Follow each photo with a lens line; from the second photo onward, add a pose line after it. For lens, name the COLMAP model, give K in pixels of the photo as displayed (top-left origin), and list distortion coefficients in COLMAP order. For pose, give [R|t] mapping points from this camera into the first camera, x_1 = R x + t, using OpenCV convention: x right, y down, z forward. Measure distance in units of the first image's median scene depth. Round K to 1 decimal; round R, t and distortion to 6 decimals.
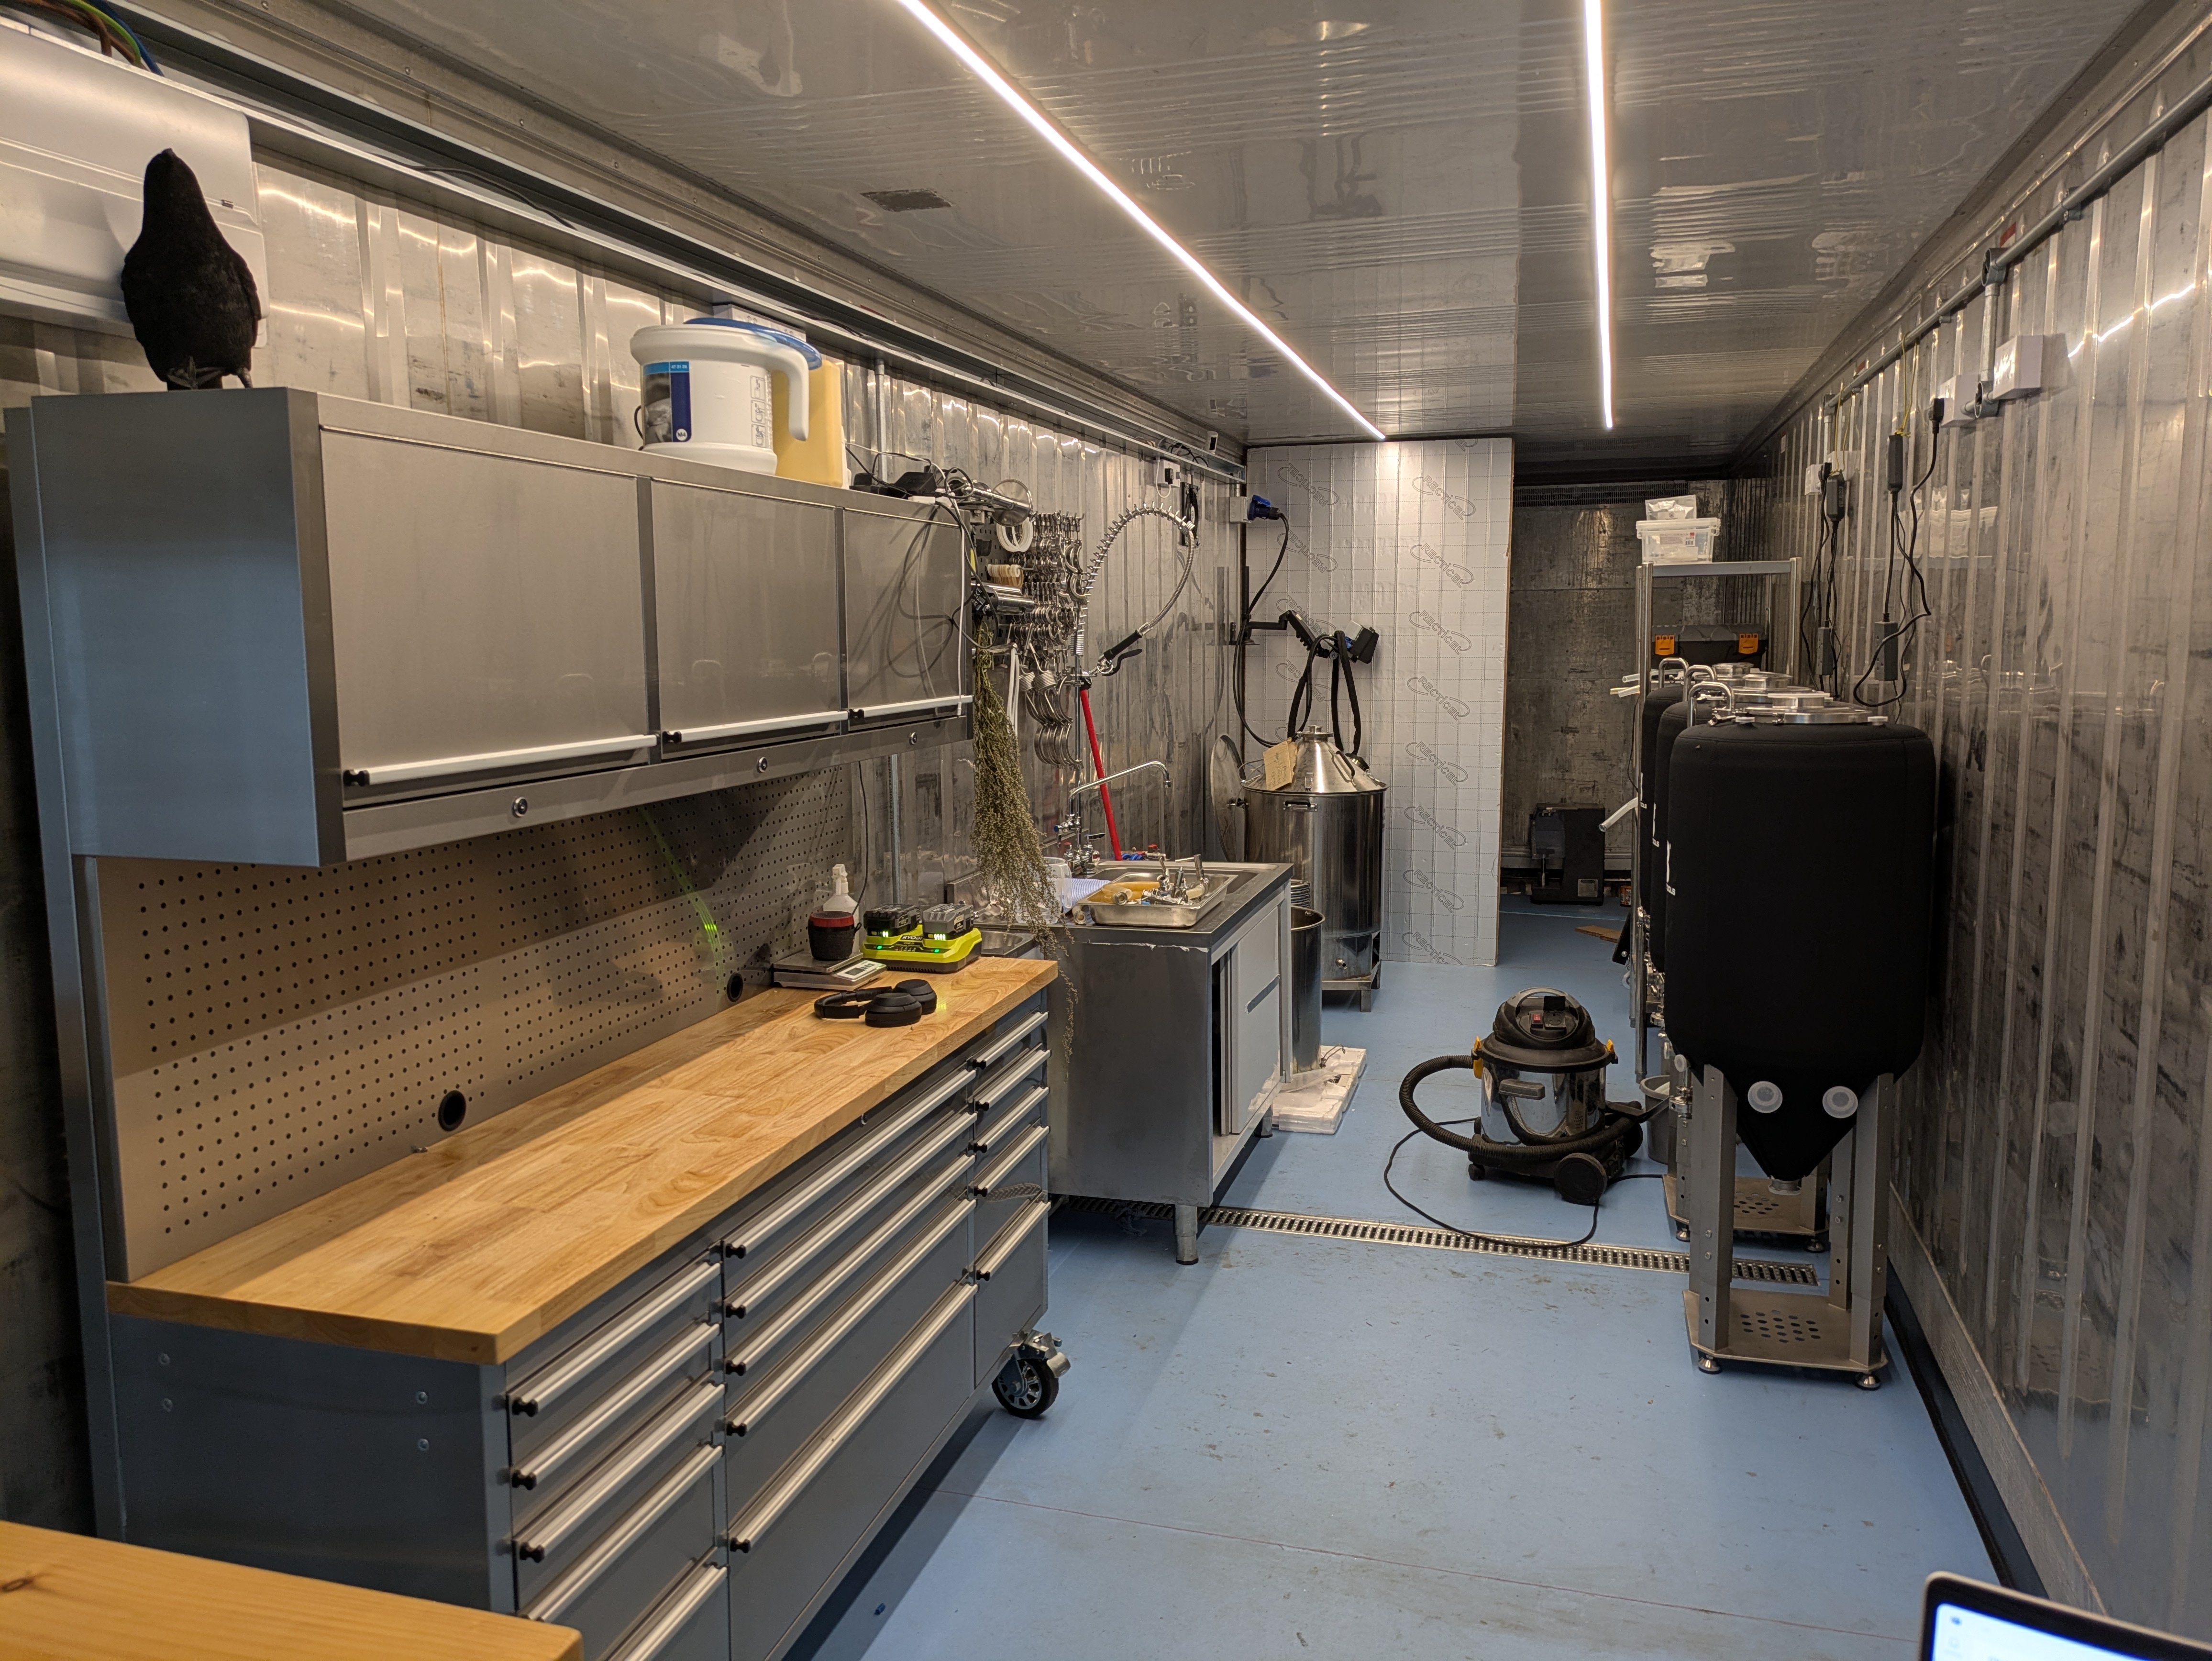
lens RADIAL K [[1639.4, 0, 1106.0], [0, 1639.4, 830.5], [0, 0, 1]] dist [0.077404, -0.088450]
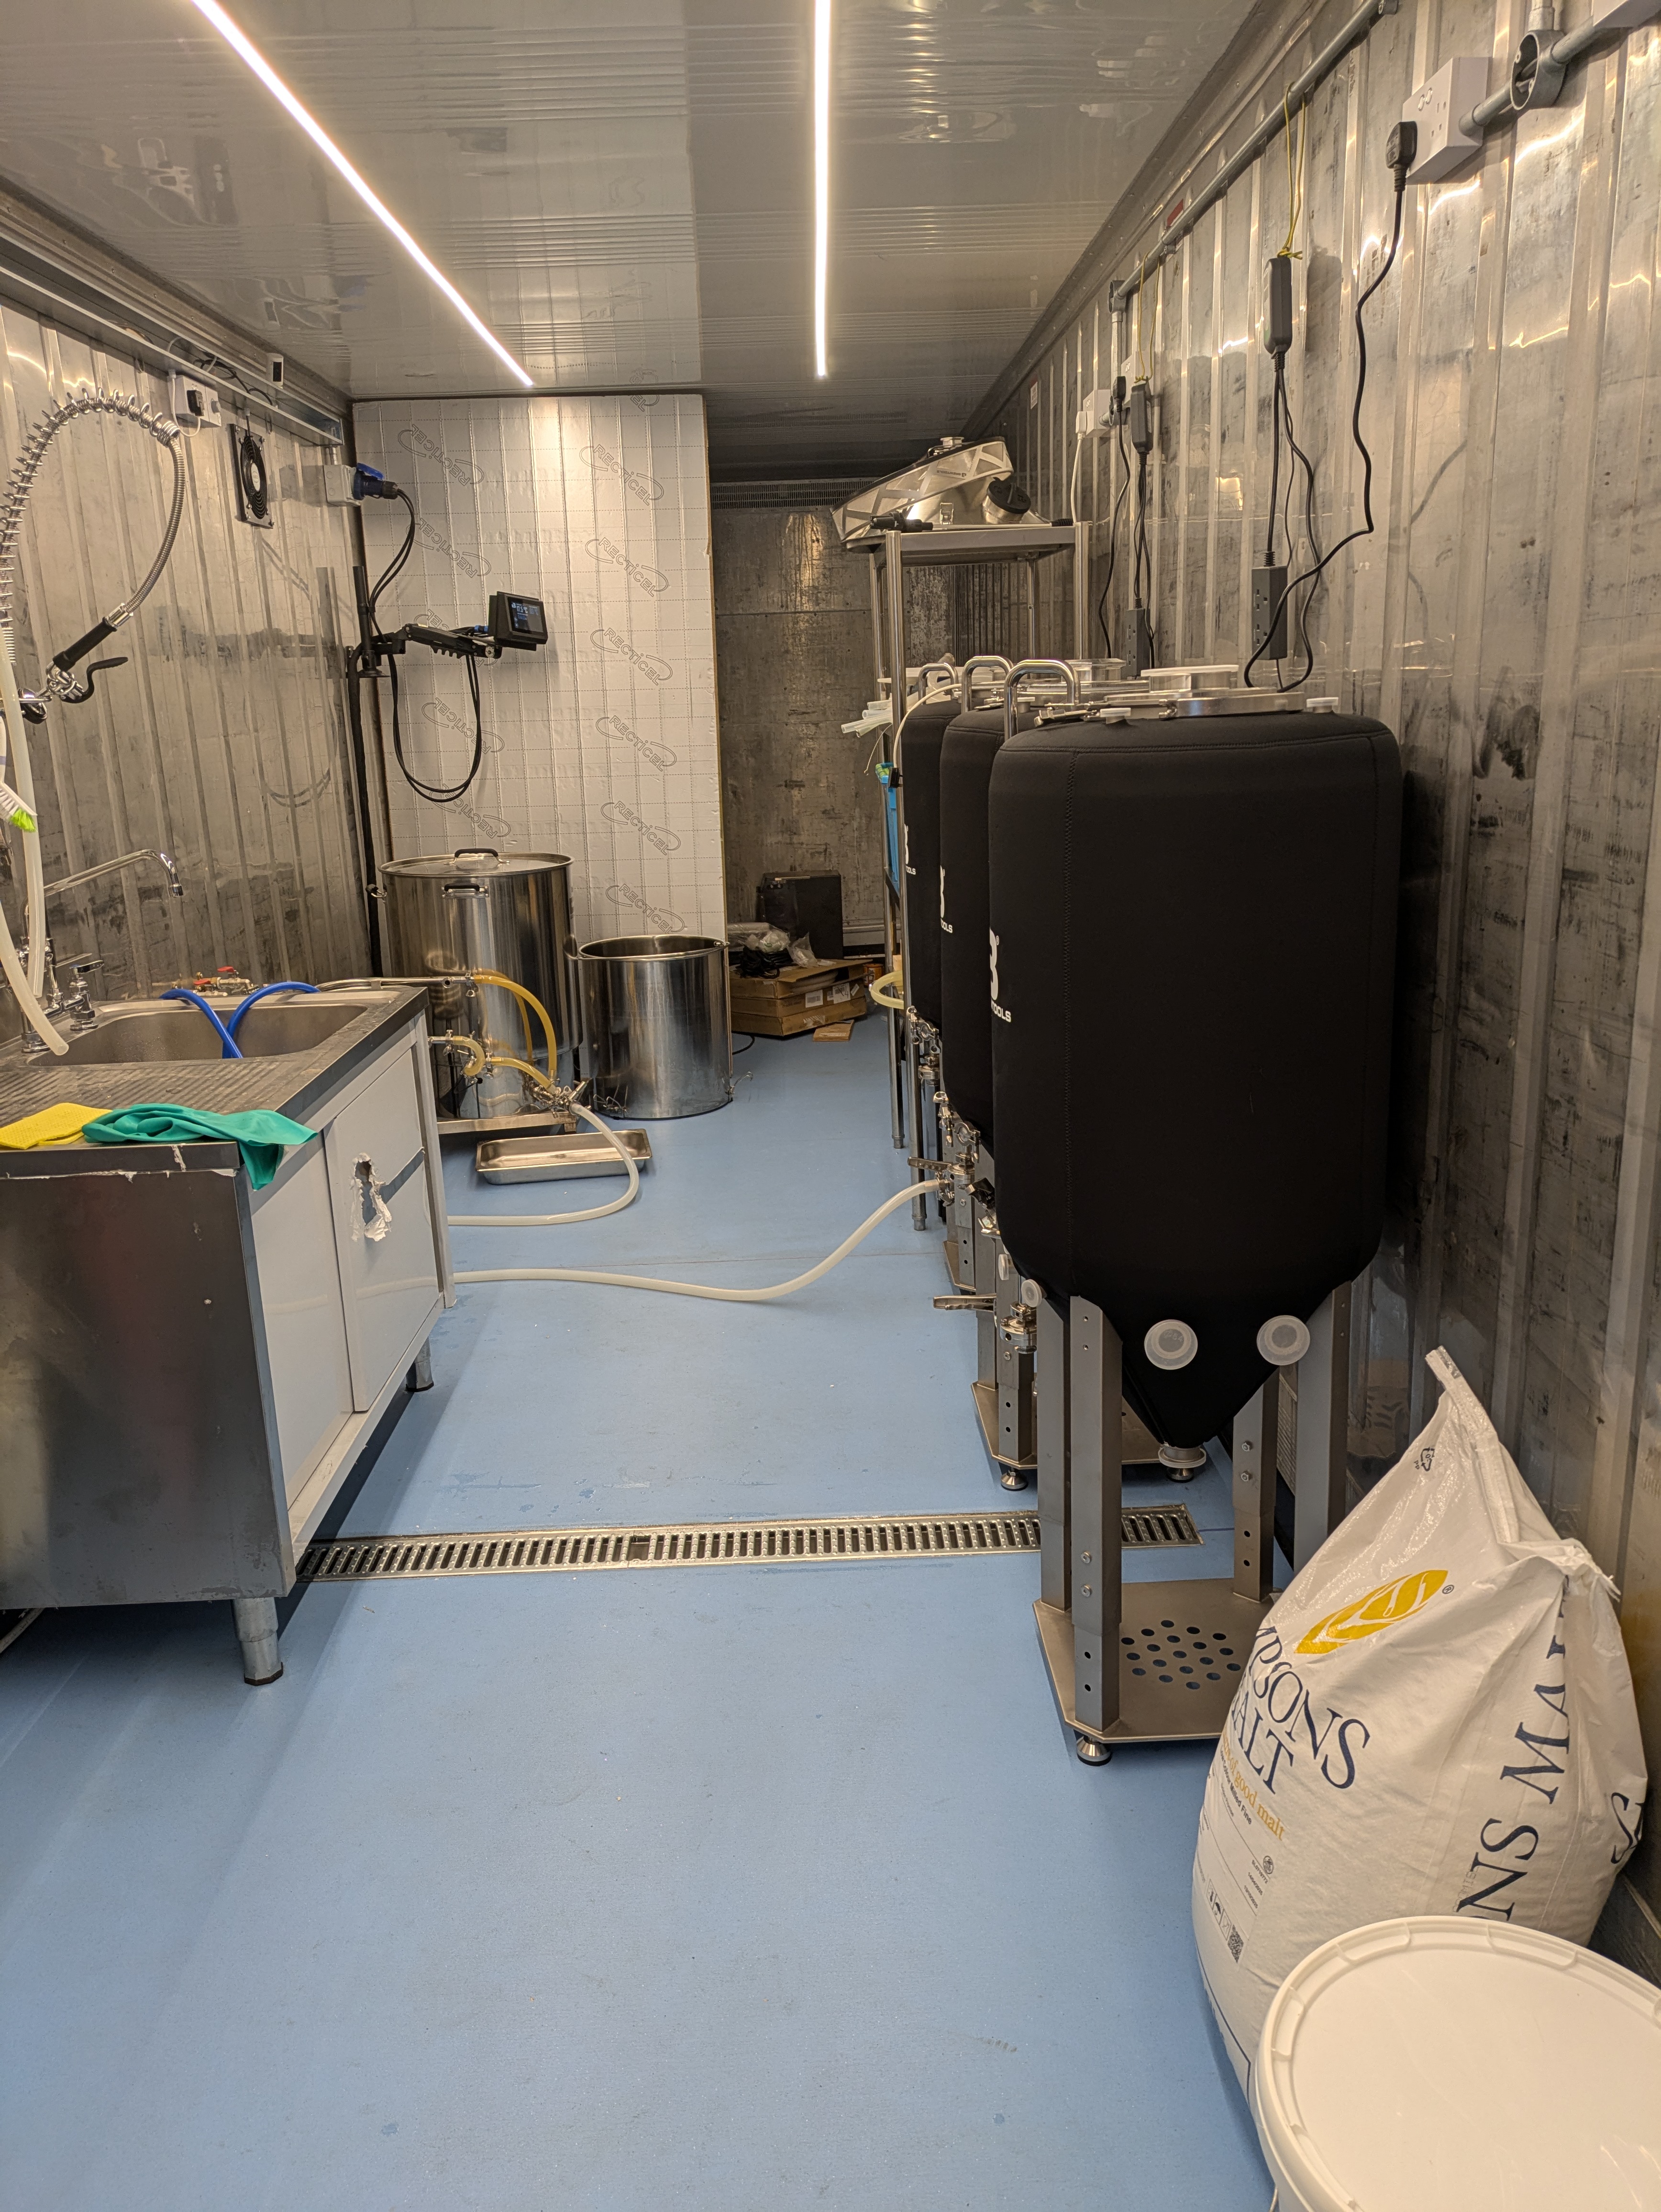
lens RADIAL K [[1639.4, 0, 830.5], [0, 1639.4, 1106.0], [0, 0, 1]] dist [0.077404, -0.088450]
pose [[0.953899, -0.096654, 0.284137, 0.060111], [0.062164, 0.989823, 0.128010, -0.005781], [-0.293618, -0.104445, 0.950200, 0.246046]]
